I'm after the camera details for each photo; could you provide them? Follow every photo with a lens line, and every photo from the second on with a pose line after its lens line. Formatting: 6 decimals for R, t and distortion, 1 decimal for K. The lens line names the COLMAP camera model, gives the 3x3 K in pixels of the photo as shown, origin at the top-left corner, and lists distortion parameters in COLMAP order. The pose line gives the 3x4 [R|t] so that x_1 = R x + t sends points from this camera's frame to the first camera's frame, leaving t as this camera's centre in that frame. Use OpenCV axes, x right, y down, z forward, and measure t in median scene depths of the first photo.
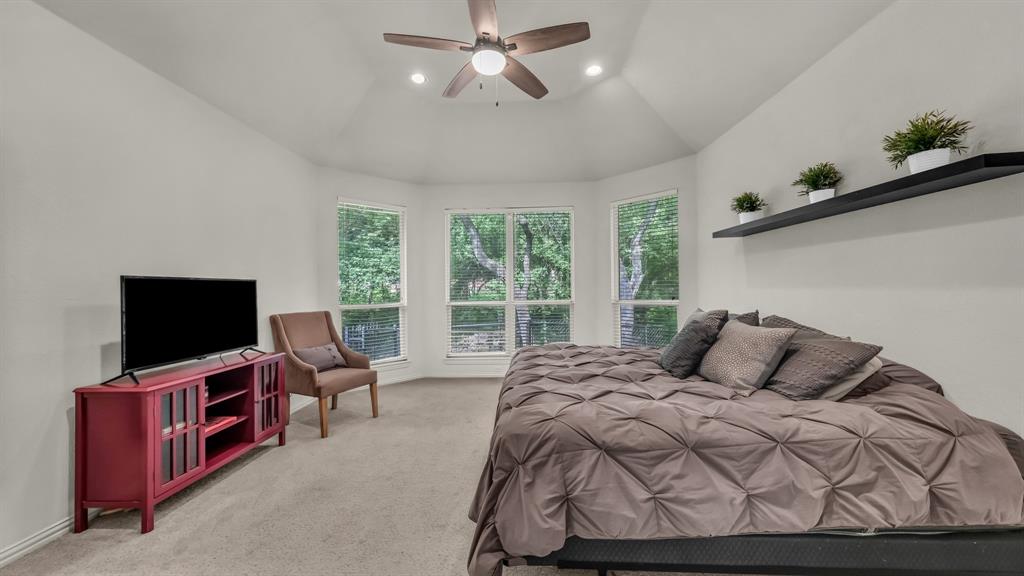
lens RADIAL K [[361.8, 0, 513.0], [0, 361.8, 286.2], [0, 0, 1]] dist [-0.000393, 0.000142]
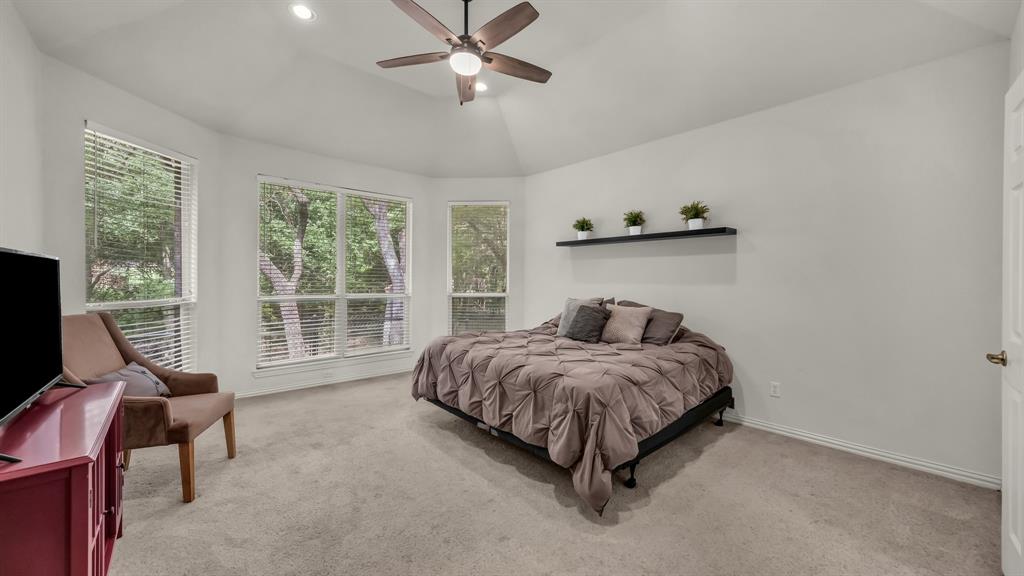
lens RADIAL K [[380.8, 0, 514.9], [0, 380.8, 282.7], [0, 0, 1]] dist [0.001184, 0.000077]
pose [[0.709385, 0.014498, 0.704672, -0.738249], [-0.020394, 0.999792, -0.000039, 0.009680], [-0.704526, -0.014344, 0.709533, 0.116362]]
